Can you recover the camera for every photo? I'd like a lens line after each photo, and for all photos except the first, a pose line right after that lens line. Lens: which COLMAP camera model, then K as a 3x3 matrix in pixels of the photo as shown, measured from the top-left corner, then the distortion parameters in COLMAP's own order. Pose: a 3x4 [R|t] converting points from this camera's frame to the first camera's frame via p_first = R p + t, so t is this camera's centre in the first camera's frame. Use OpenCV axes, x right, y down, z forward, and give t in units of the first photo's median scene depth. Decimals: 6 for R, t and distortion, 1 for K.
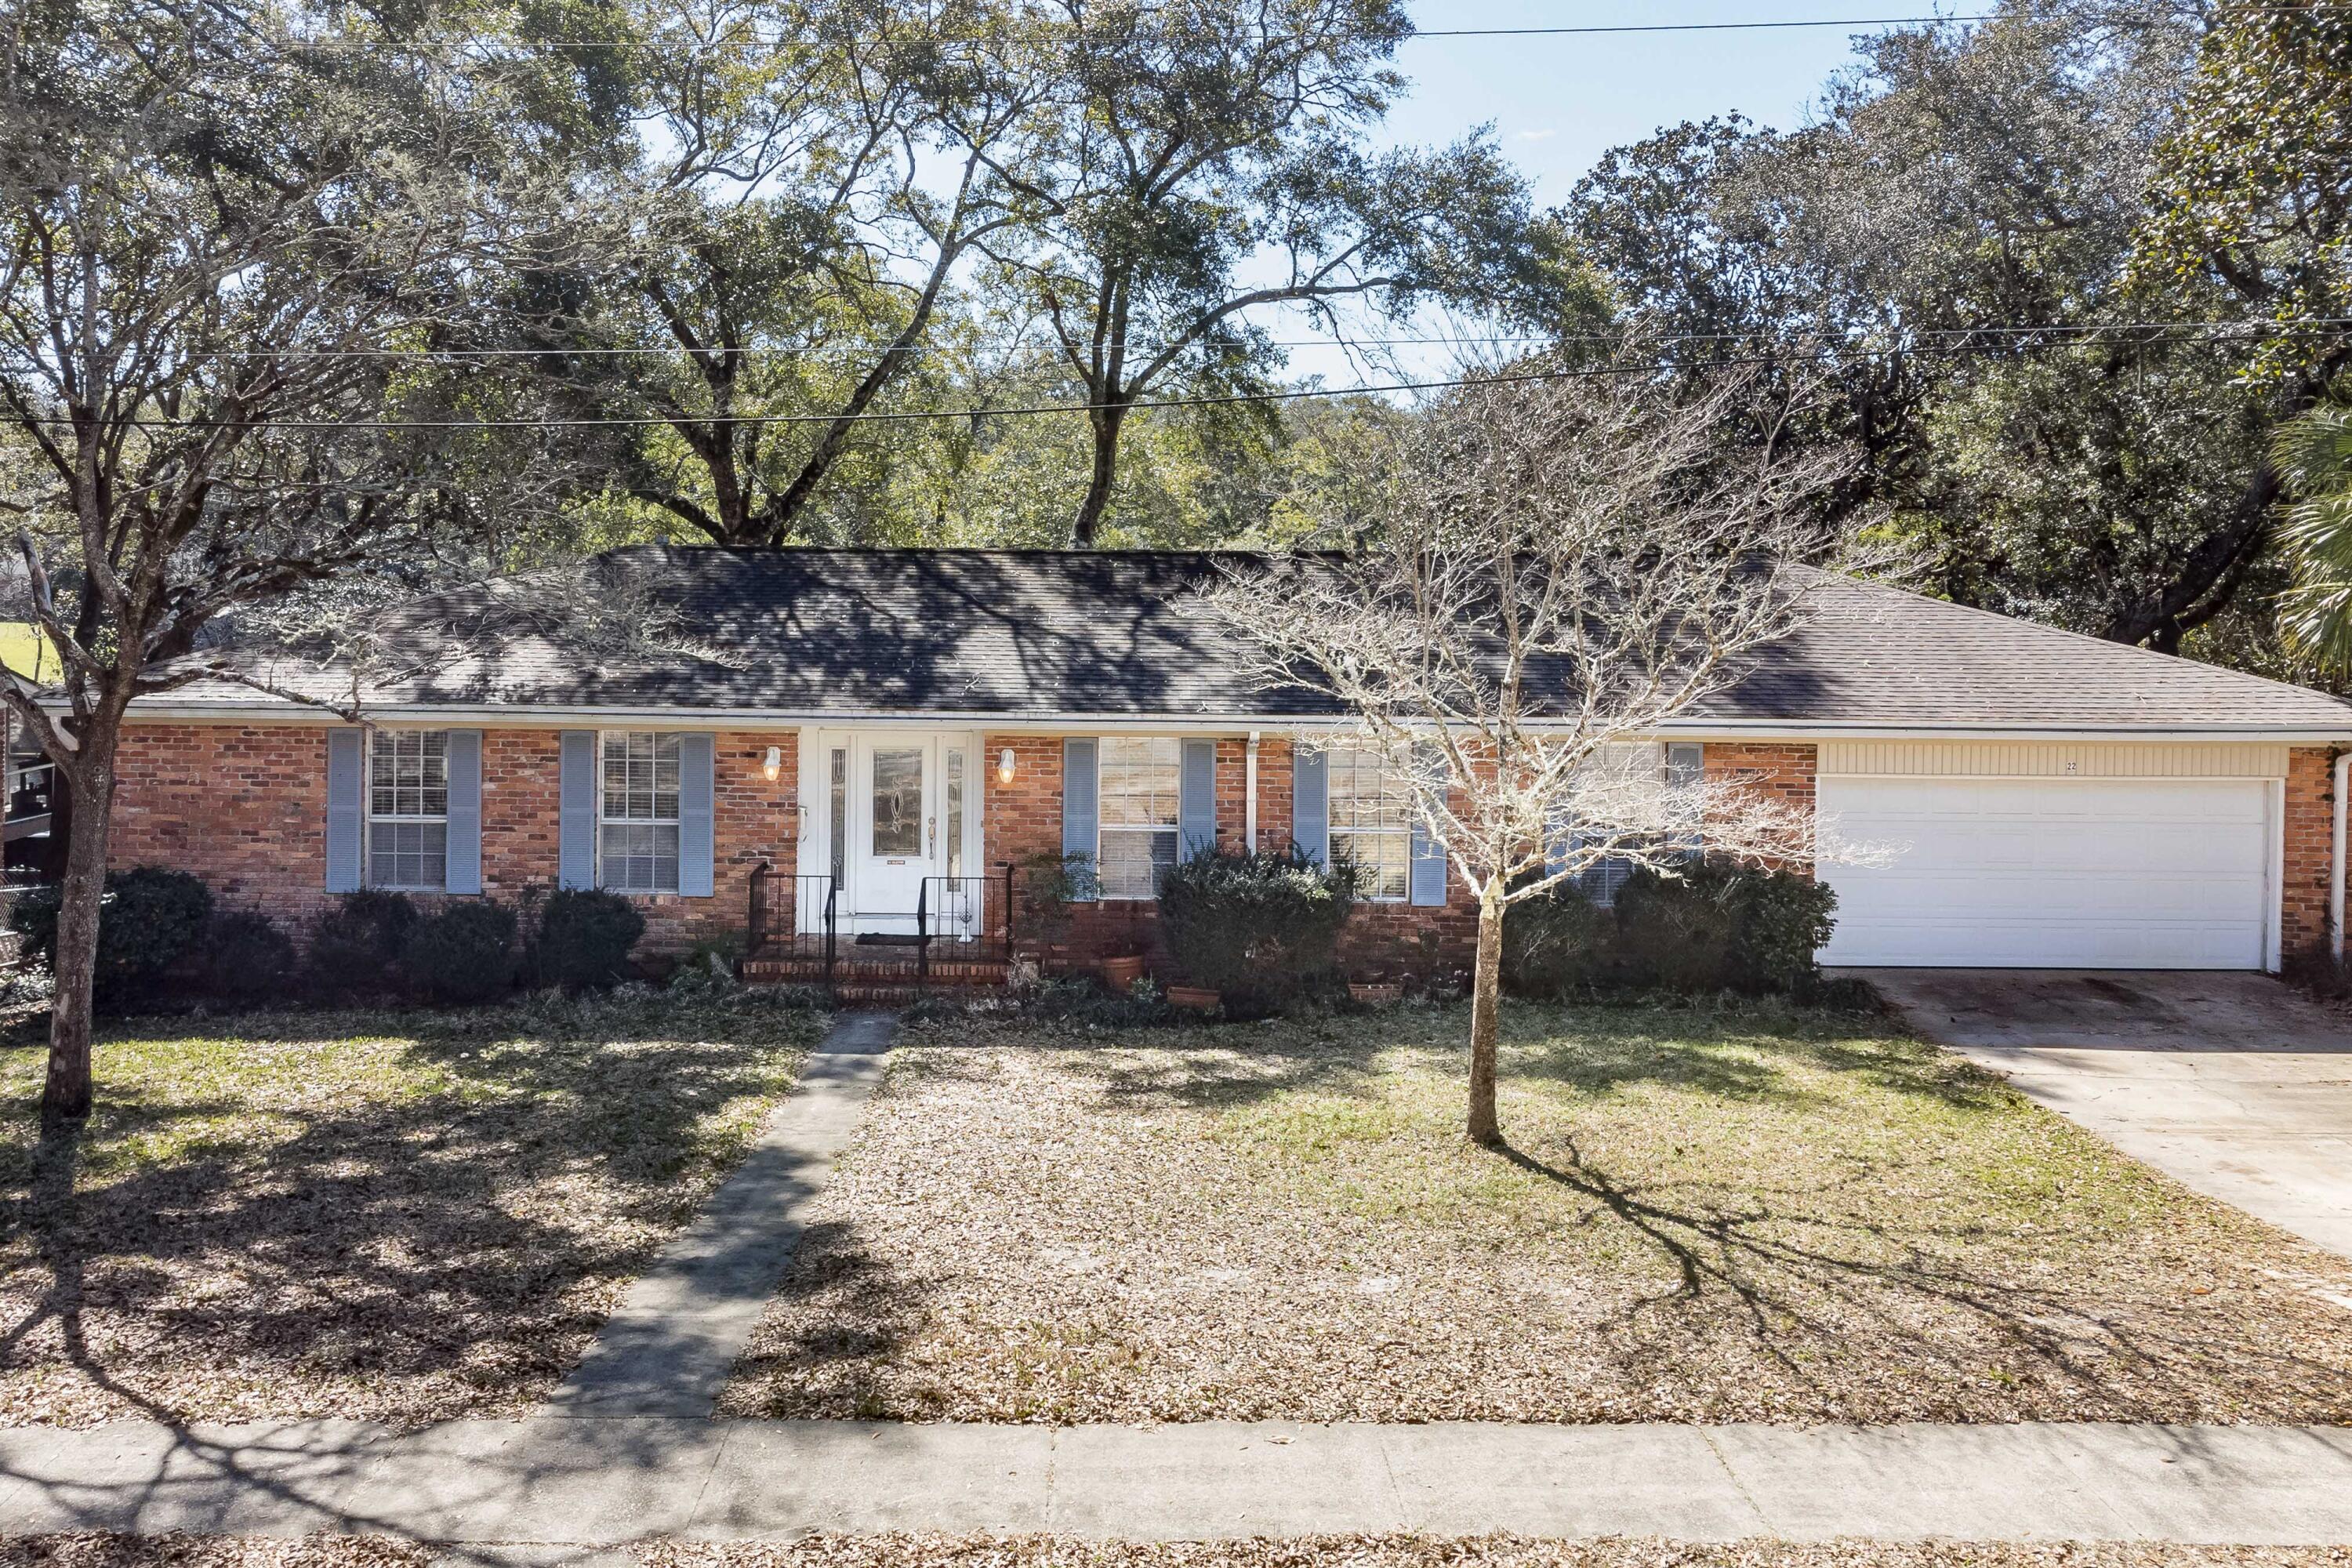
lens RADIAL K [[1980.5, 0, 1069.0], [0, 1980.5, 726.8], [0, 0, 1]] dist [0.007756, 0.006485]
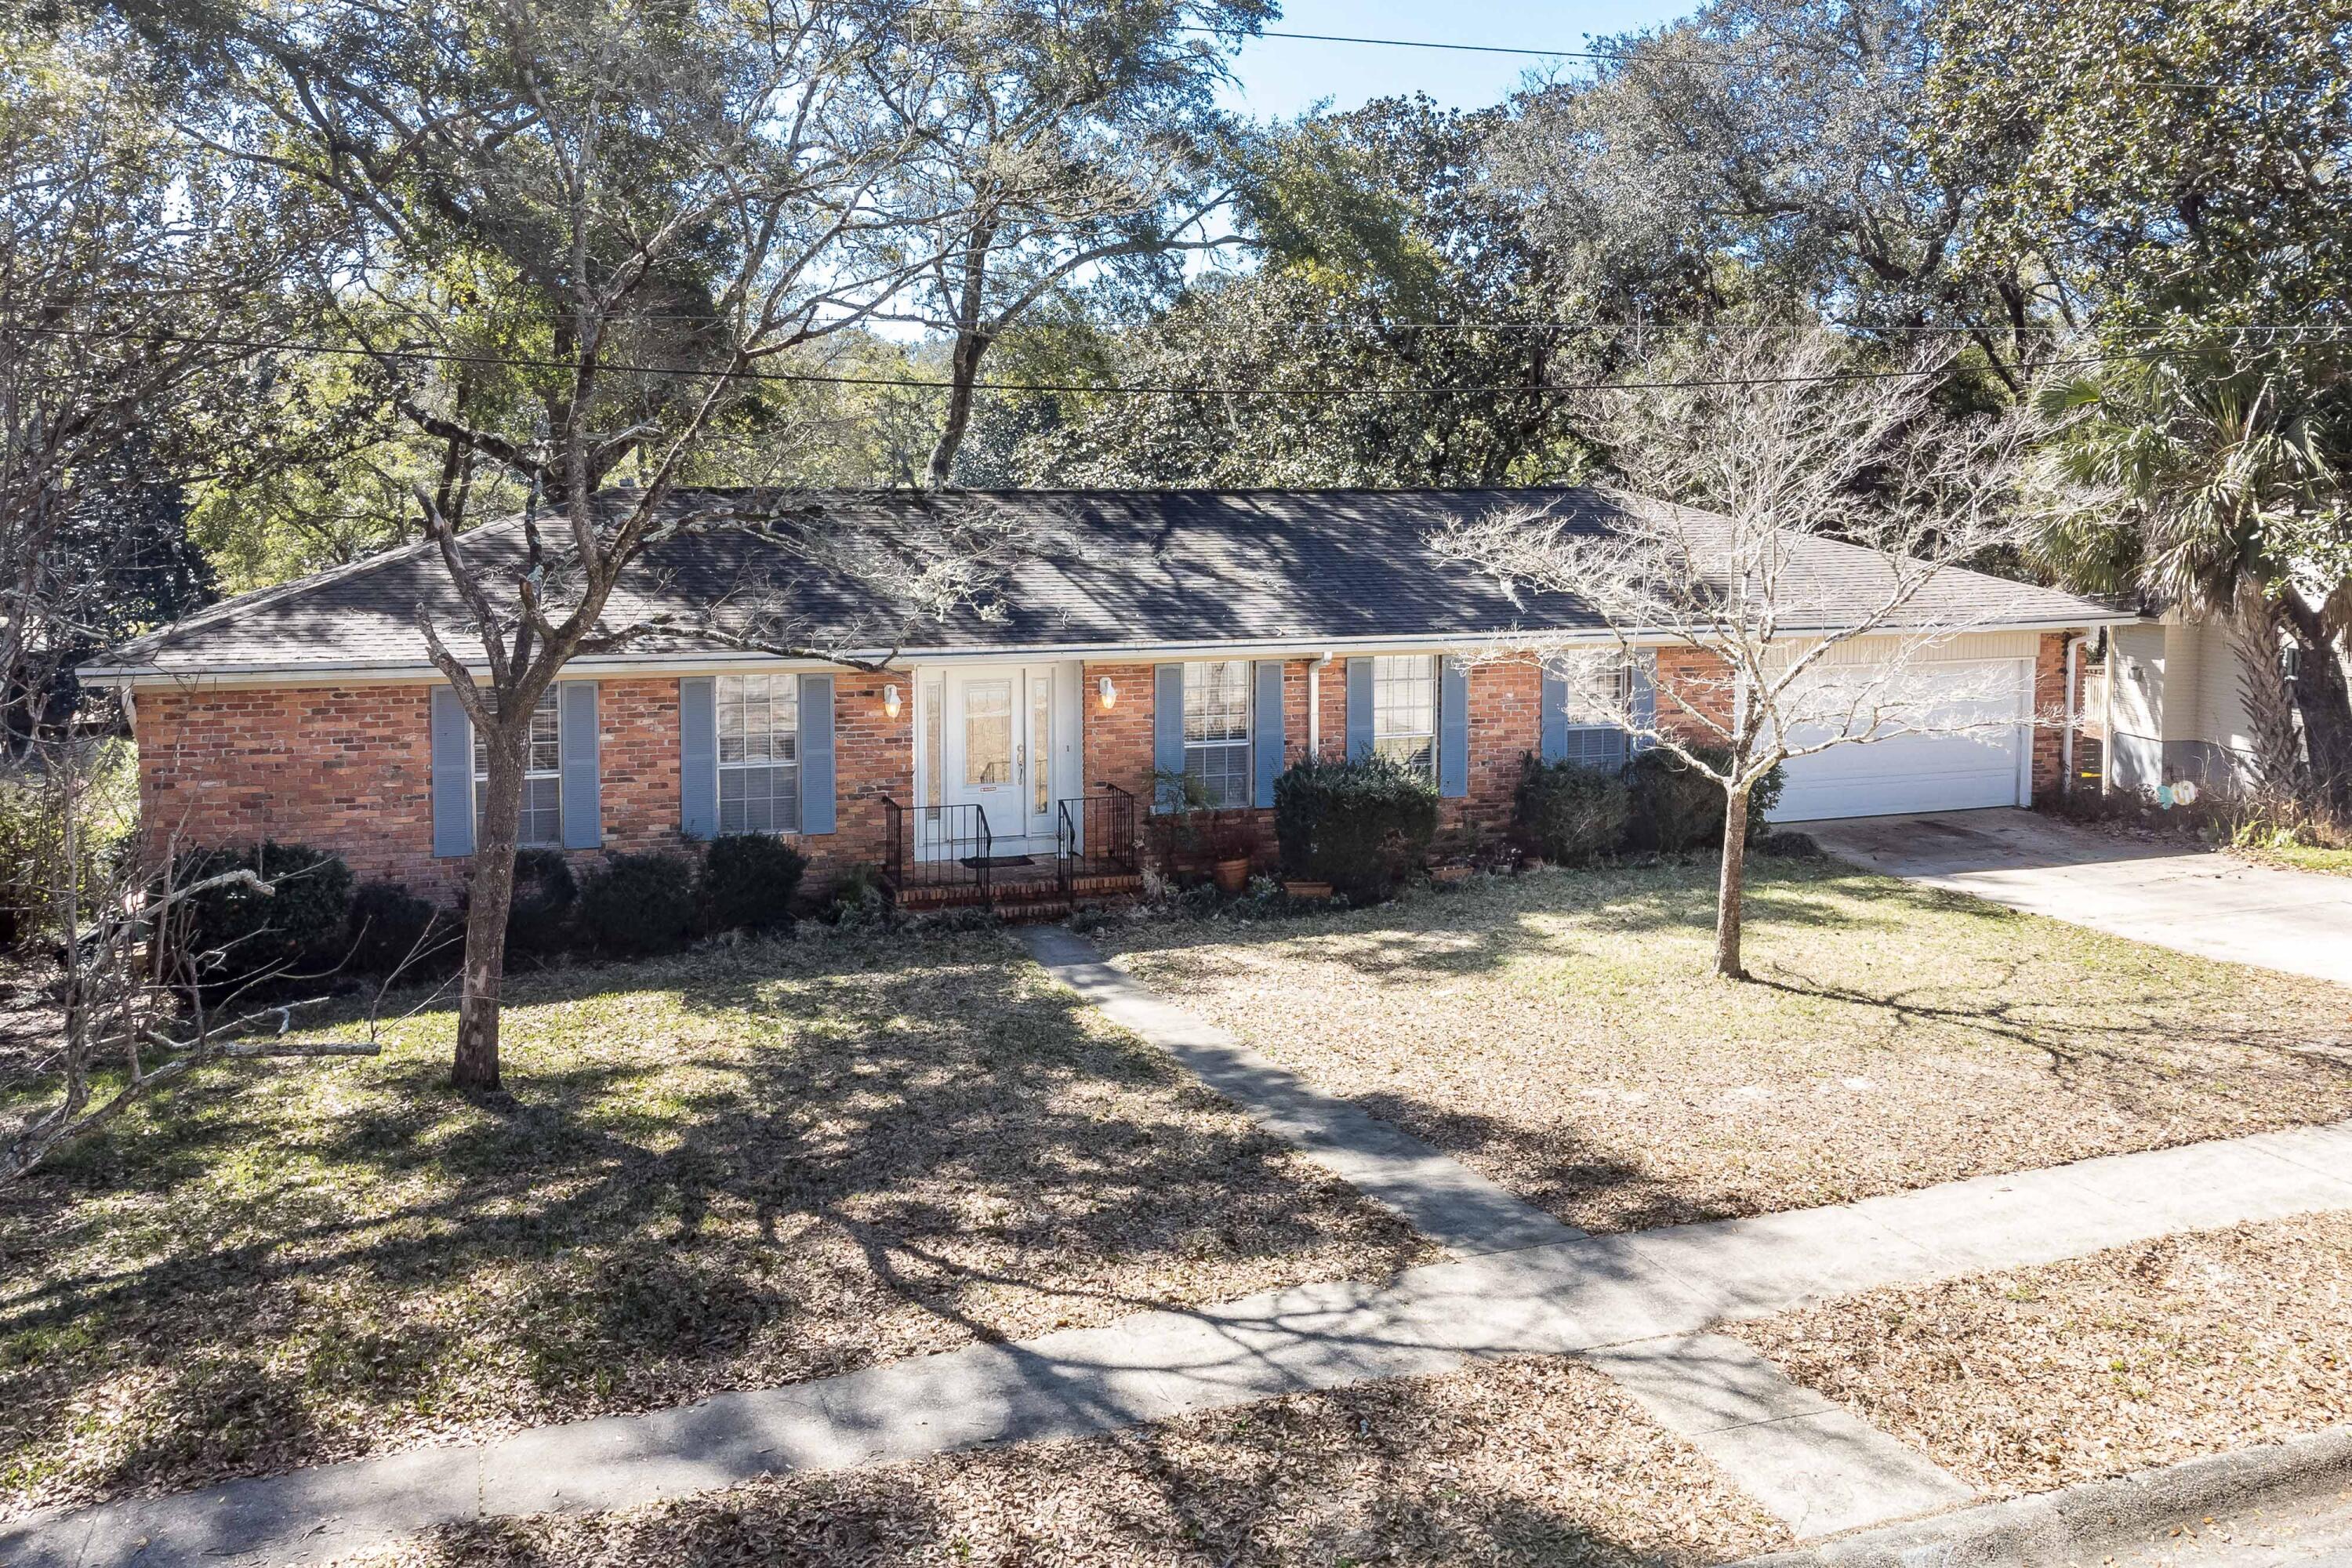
lens RADIAL K [[1903.0, 0, 1141.4], [0, 1903.0, 780.1], [0, 0, 1]] dist [-0.007077, -0.001565]
pose [[0.942189, -0.061184, 0.329450, -0.653106], [0.038898, 0.996512, 0.073825, -0.015893], [-0.332818, -0.056742, 0.941282, 0.028460]]
